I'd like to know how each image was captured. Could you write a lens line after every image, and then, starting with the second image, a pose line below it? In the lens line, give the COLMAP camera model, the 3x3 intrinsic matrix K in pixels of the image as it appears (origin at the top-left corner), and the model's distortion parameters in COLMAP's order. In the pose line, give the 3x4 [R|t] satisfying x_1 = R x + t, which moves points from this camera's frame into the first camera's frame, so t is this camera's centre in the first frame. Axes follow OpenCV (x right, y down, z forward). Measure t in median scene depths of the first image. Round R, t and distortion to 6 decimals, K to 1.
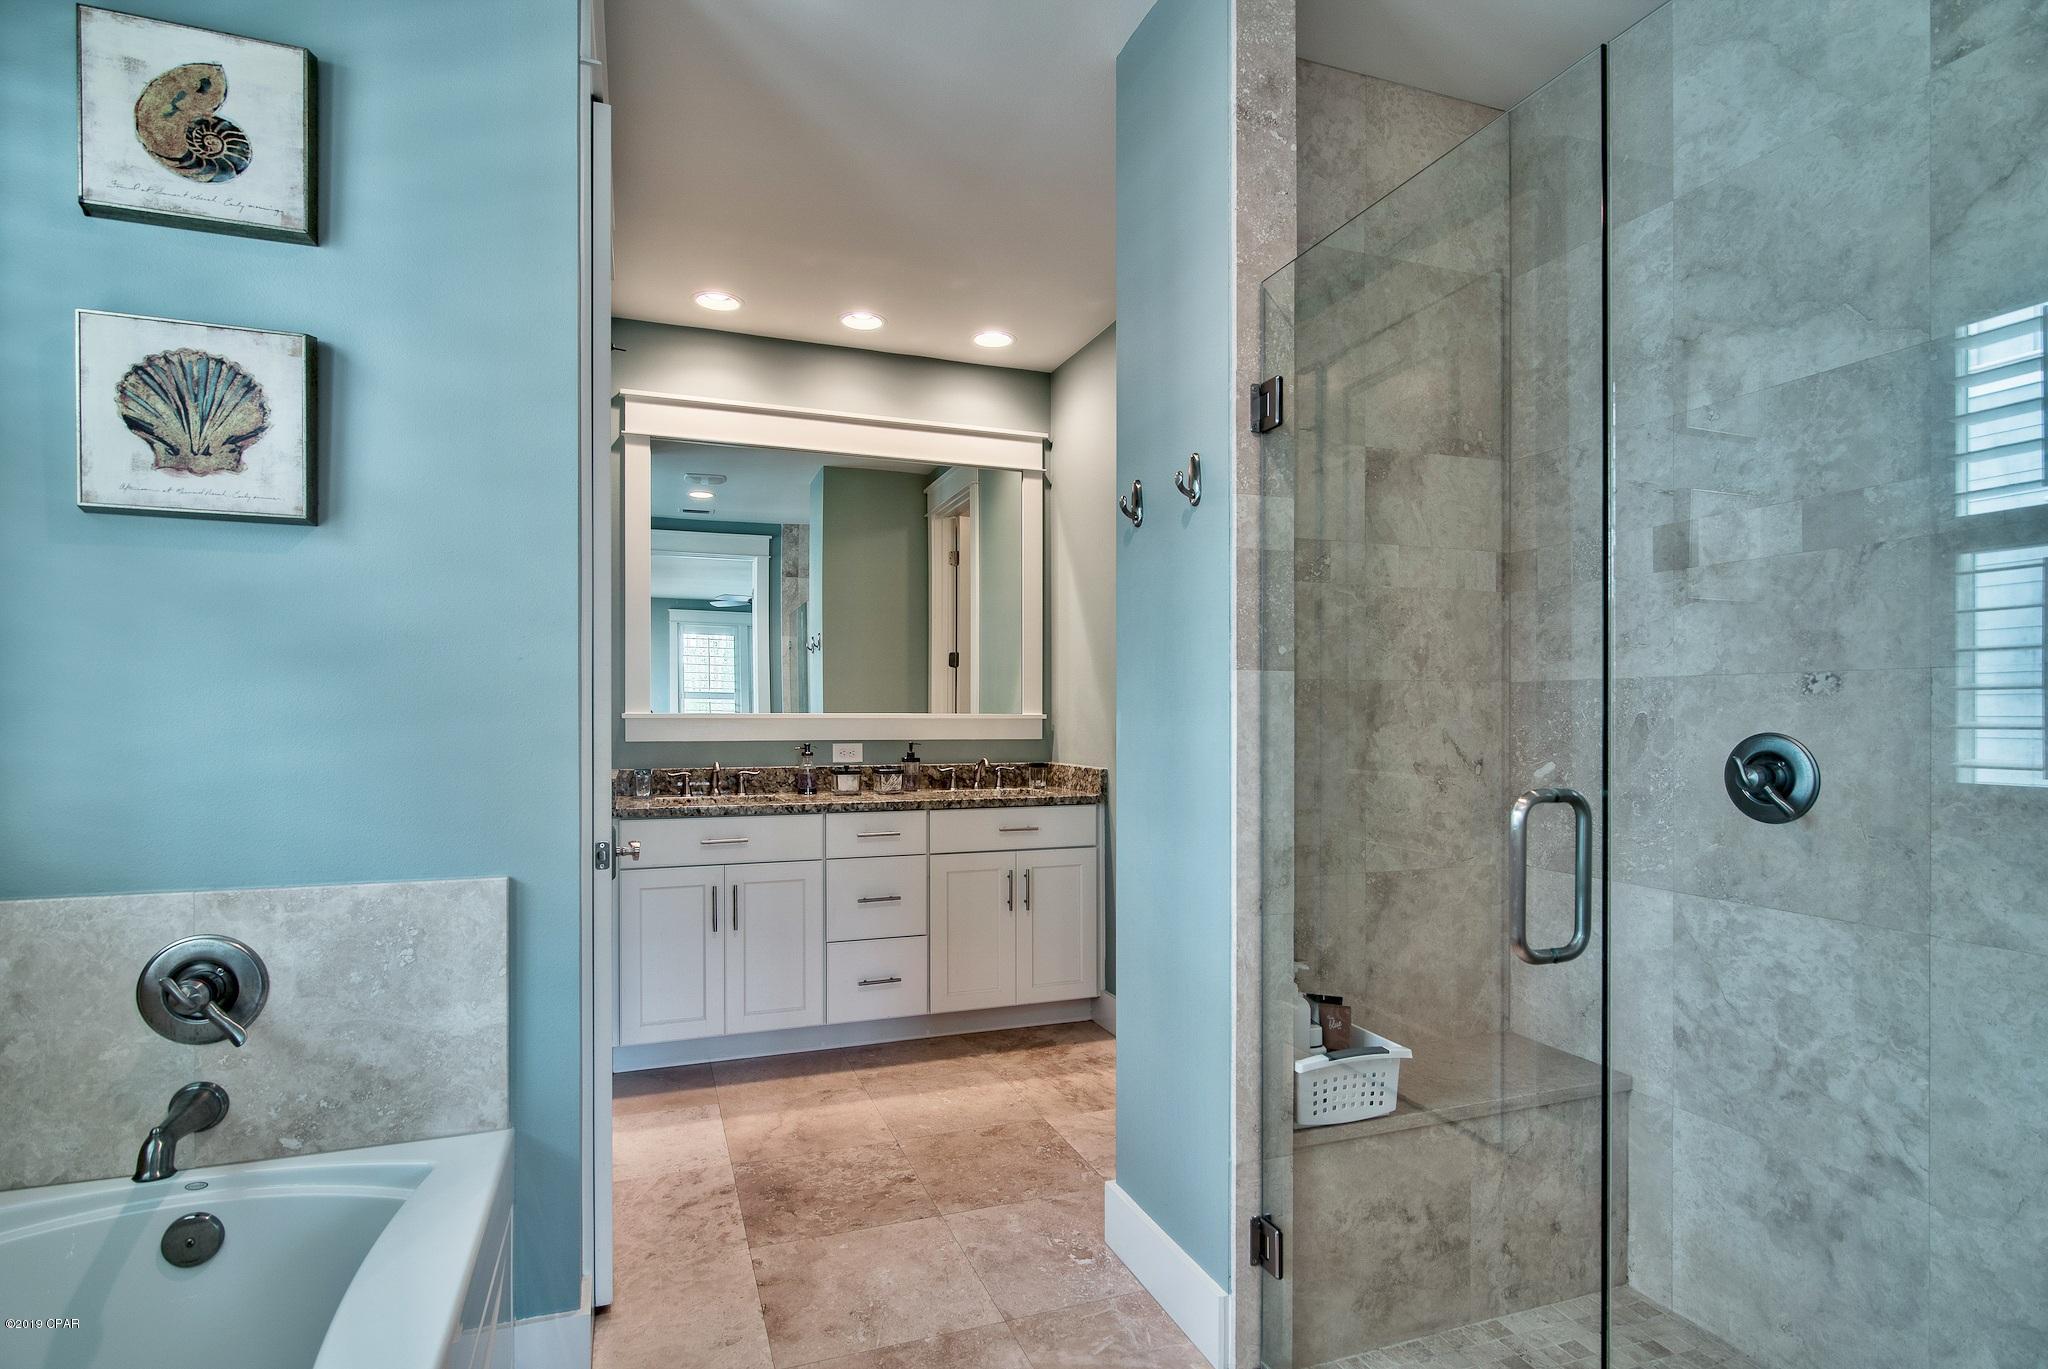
lens RADIAL K [[1016.1, 0, 1022.7], [0, 1016.1, 707.2], [0, 0, 1]] dist [-0.003751, -0.001131]
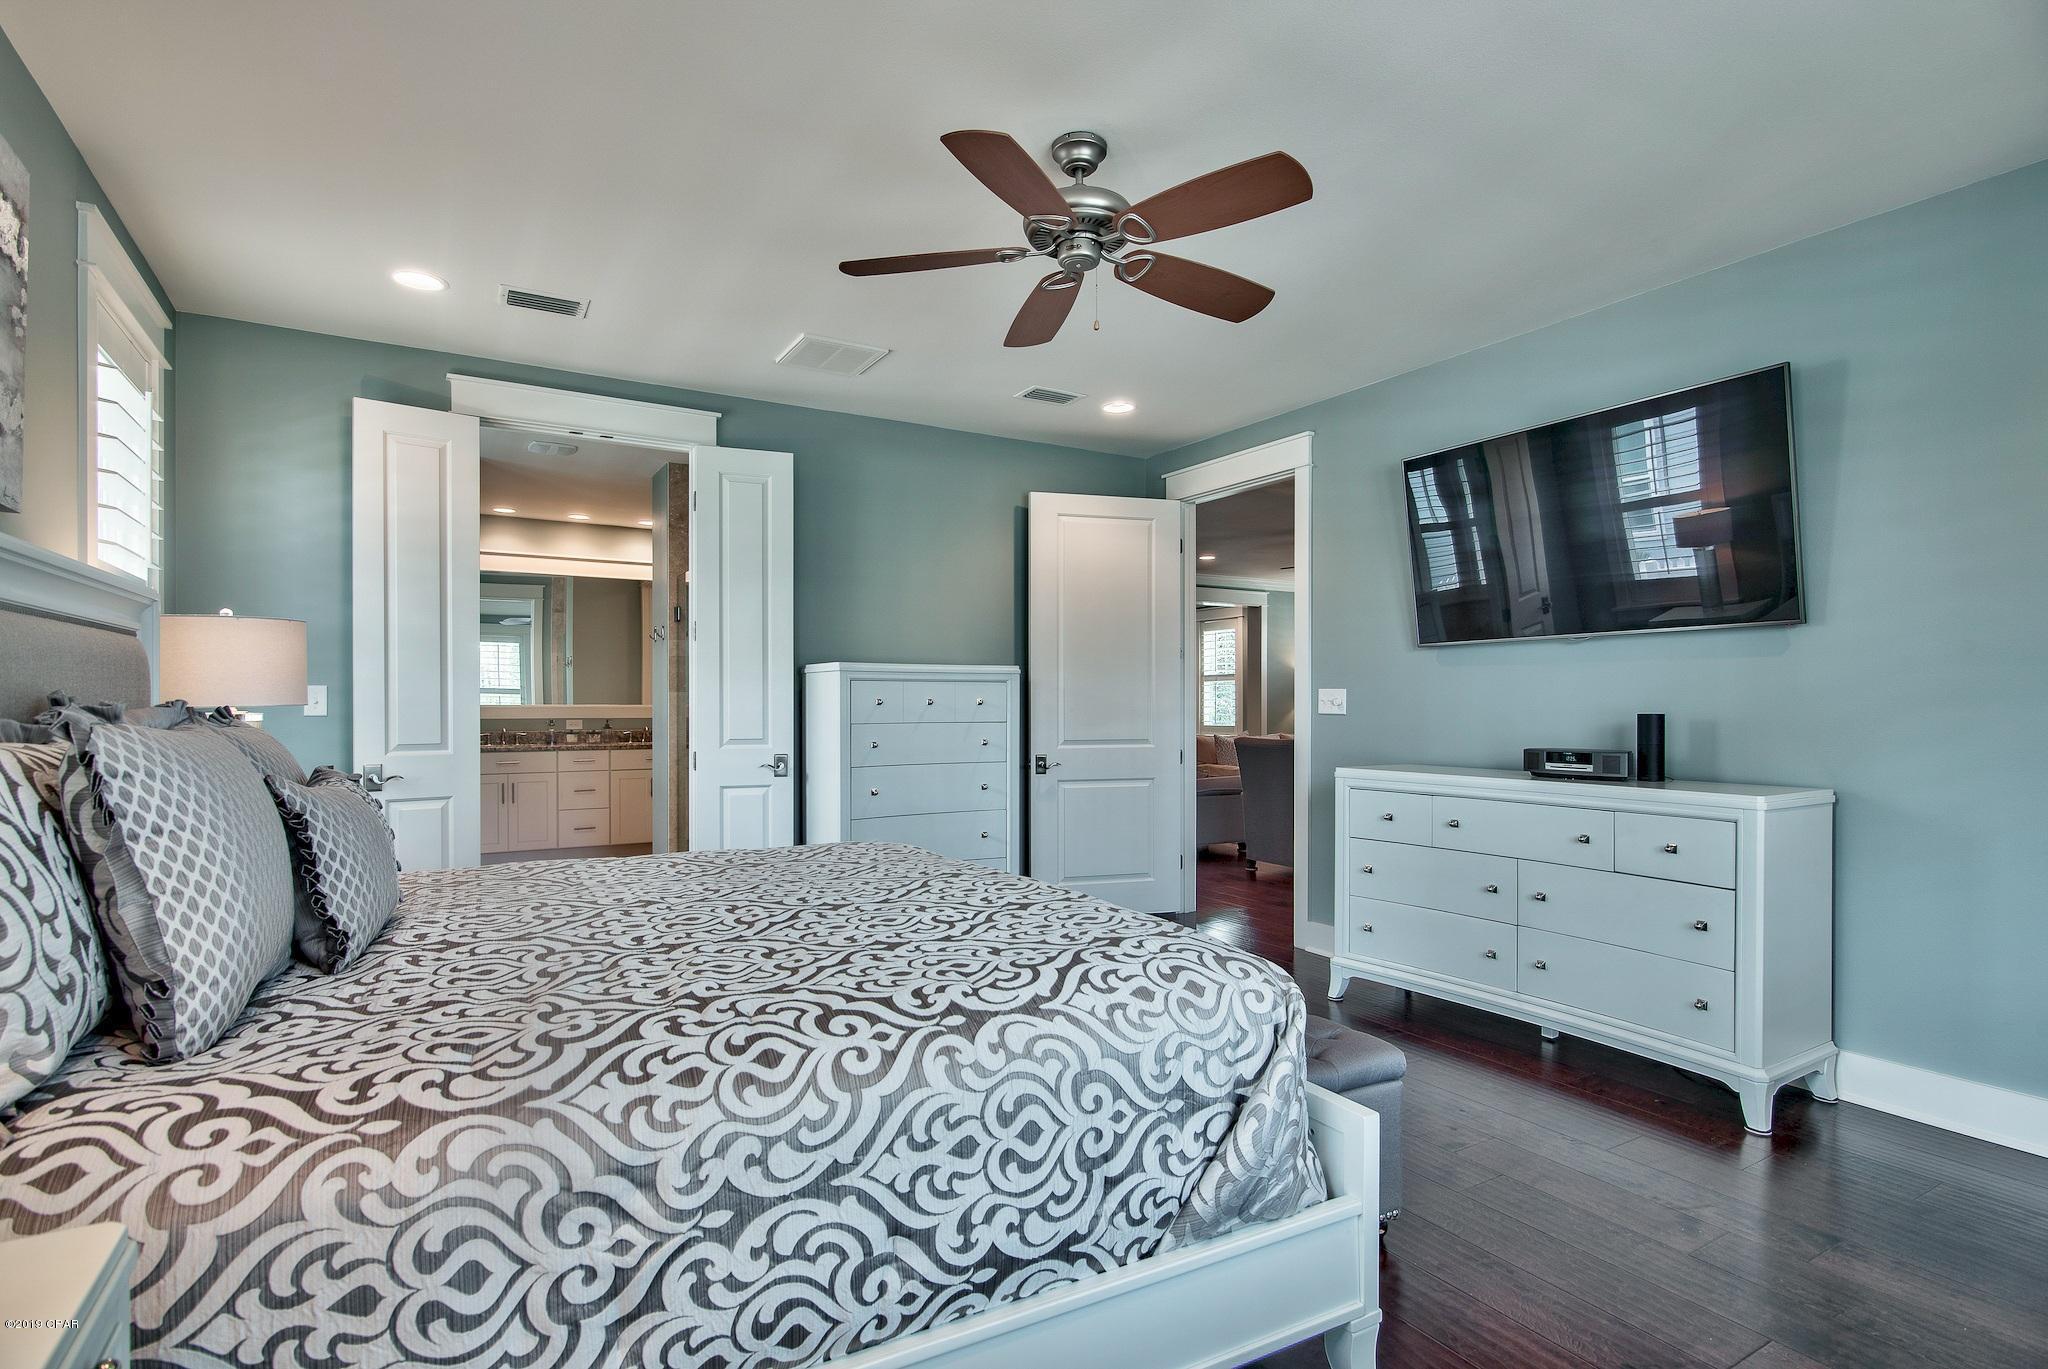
lens RADIAL K [[1016.1, 0, 1022.7], [0, 1016.1, 707.2], [0, 0, 1]] dist [-0.003751, -0.001131]
pose [[0.984130, -0.000921, 0.177448, 0.356546], [-0.000469, 0.999970, 0.007793, -0.005475], [-0.177450, -0.007753, 0.984099, -1.170873]]
